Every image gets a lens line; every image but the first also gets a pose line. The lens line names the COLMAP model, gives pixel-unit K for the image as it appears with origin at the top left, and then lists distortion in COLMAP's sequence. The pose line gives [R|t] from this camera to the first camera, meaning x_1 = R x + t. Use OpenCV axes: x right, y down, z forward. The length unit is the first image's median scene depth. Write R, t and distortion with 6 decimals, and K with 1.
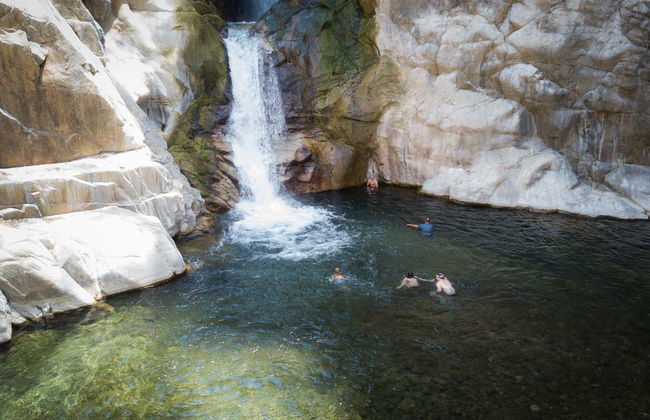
lens RADIAL K [[611.3, 0, 325.9], [0, 611.3, 210.9], [0, 0, 1]] dist [0.022706, 0.000000]
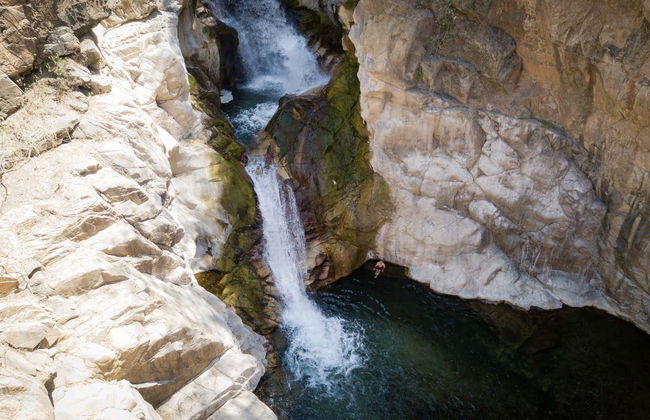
lens RADIAL K [[611.3, 0, 323.6], [0, 611.3, 211.1], [0, 0, 1]] dist [0.022706, 0.000000]
pose [[0.989408, -0.104233, 0.101030, -0.158631], [0.051685, 0.903337, 0.425806, -0.771293], [-0.135647, -0.416074, 0.899156, -0.151031]]
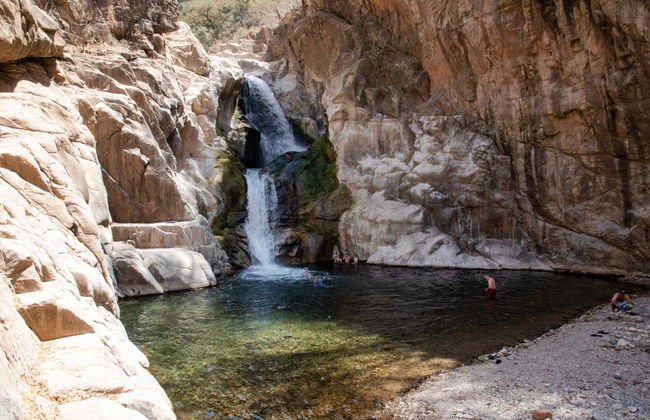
lens RADIAL K [[460.7, 0, 324.9], [0, 460.7, 212.9], [0, 0, 1]] dist [-0.077386, 0.011941]
pose [[0.999806, -0.003867, 0.019325, 0.027733], [0.009247, 0.957973, -0.286710, 0.187926], [-0.017405, 0.286833, 0.957822, -0.170275]]
